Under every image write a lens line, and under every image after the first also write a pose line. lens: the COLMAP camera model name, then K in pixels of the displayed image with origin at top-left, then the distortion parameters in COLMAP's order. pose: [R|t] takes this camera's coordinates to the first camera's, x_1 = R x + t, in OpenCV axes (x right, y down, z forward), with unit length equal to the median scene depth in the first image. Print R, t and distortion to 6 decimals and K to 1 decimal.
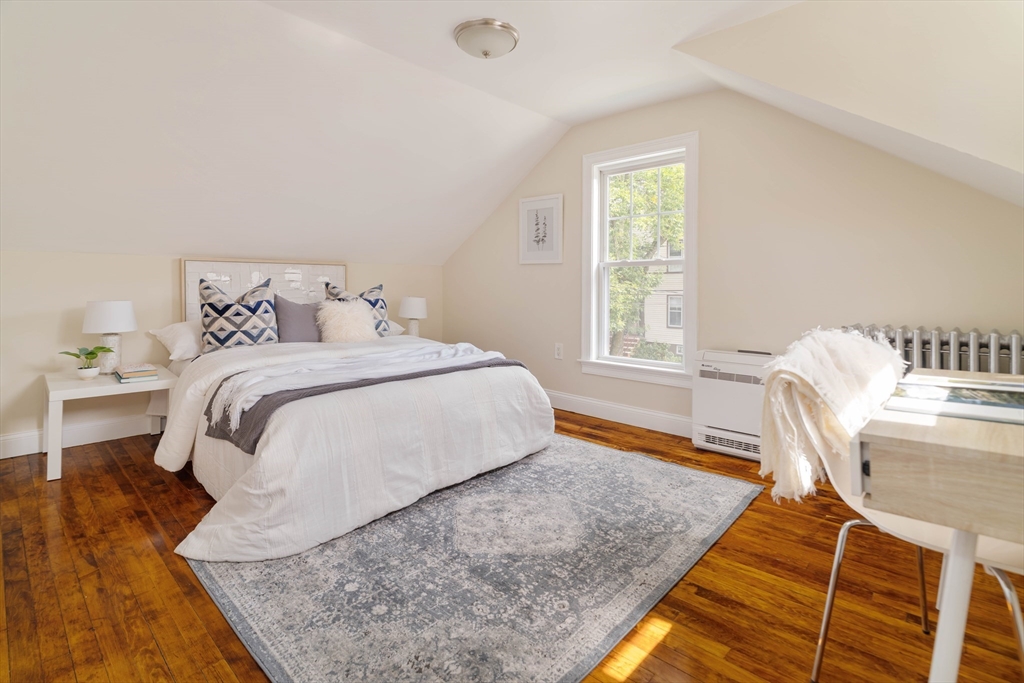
lens RADIAL K [[459.8, 0, 494.9], [0, 459.8, 288.3], [0, 0, 1]] dist [-0.004502, 0.002143]
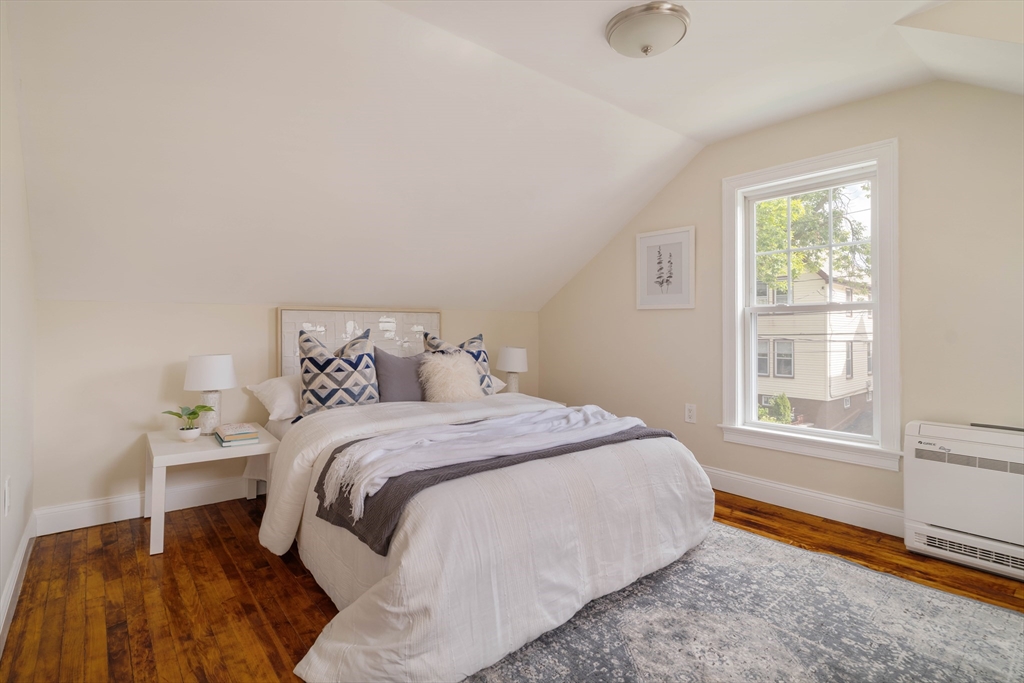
lens RADIAL K [[474.1, 0, 488.0], [0, 474.1, 323.3], [0, 0, 1]] dist [-0.002656, 0.001654]
pose [[0.990162, -0.005318, -0.139825, -0.168052], [0.002586, 0.999802, -0.019713, -0.017892], [0.139902, 0.019158, 0.989980, 0.146694]]
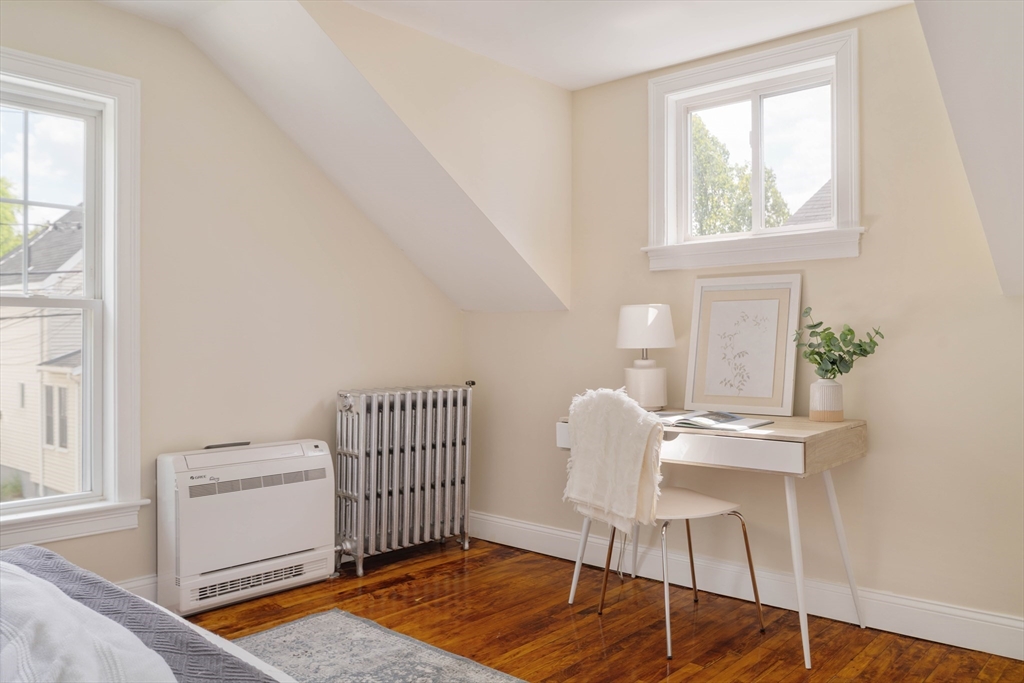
lens RADIAL K [[819.0, 0, 512.0], [0, 819.0, 339.9], [0, 0, 1]] dist [-0.001763, 0.013113]
pose [[-0.009747, -0.003665, 0.999946, -0.767625], [-0.000546, 0.999993, 0.003660, -0.025242], [-0.999952, -0.000511, -0.009749, 0.693527]]
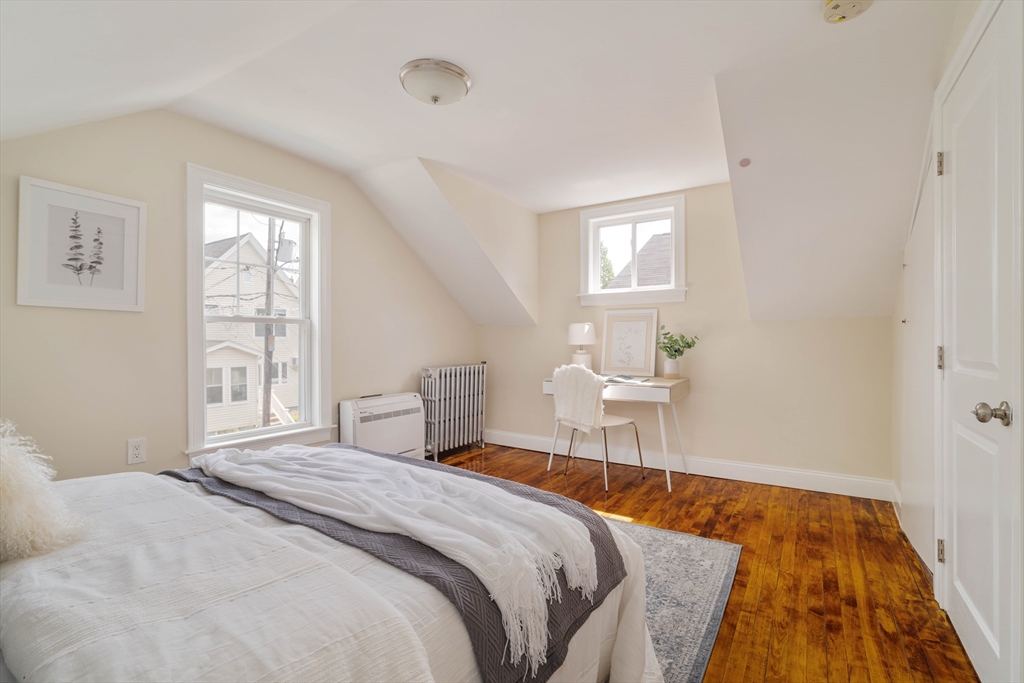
lens RADIAL K [[459.8, 0, 520.0], [0, 459.8, 344.3], [0, 0, 1]] dist [-0.004502, 0.002143]
pose [[-0.167490, -0.014998, 0.985760, -0.911305], [-0.001047, 0.999886, 0.015035, -0.030633], [-0.985873, 0.001486, -0.167487, 0.934386]]
